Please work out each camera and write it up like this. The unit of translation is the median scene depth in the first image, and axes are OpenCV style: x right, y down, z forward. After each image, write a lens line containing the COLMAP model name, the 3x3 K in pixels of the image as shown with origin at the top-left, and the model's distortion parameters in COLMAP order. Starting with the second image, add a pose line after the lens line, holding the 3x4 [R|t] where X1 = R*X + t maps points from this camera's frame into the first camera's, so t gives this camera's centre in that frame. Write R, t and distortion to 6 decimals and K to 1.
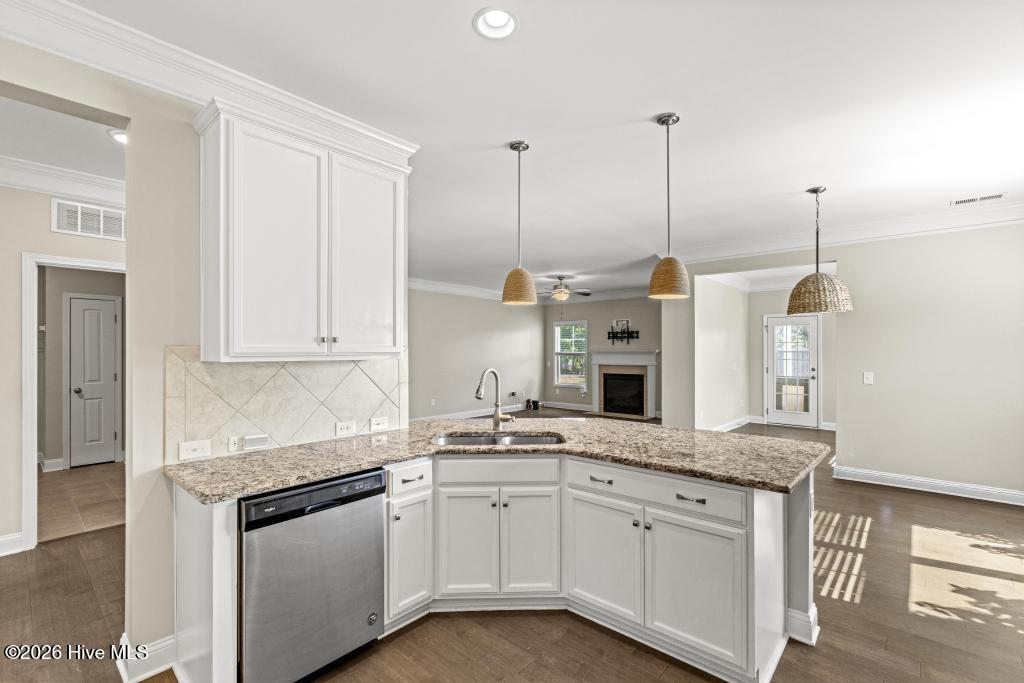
lens RADIAL K [[455.8, 0, 514.6], [0, 455.8, 351.0], [0, 0, 1]] dist [-0.003841, -0.000882]
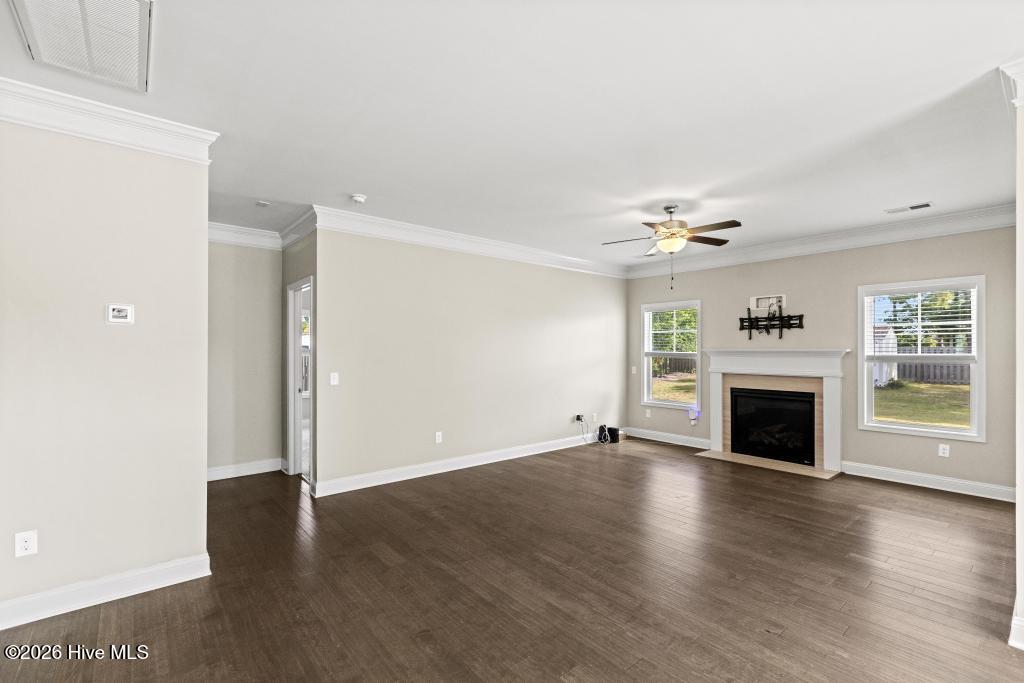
lens RADIAL K [[455.8, 0, 514.6], [0, 455.8, 351.0], [0, 0, 1]] dist [-0.003841, -0.000882]
pose [[0.989398, 0.001865, -0.145215, 0.001143], [-0.001469, 0.999995, 0.002833, -0.000272], [0.145219, -0.002590, 0.989396, 0.366402]]
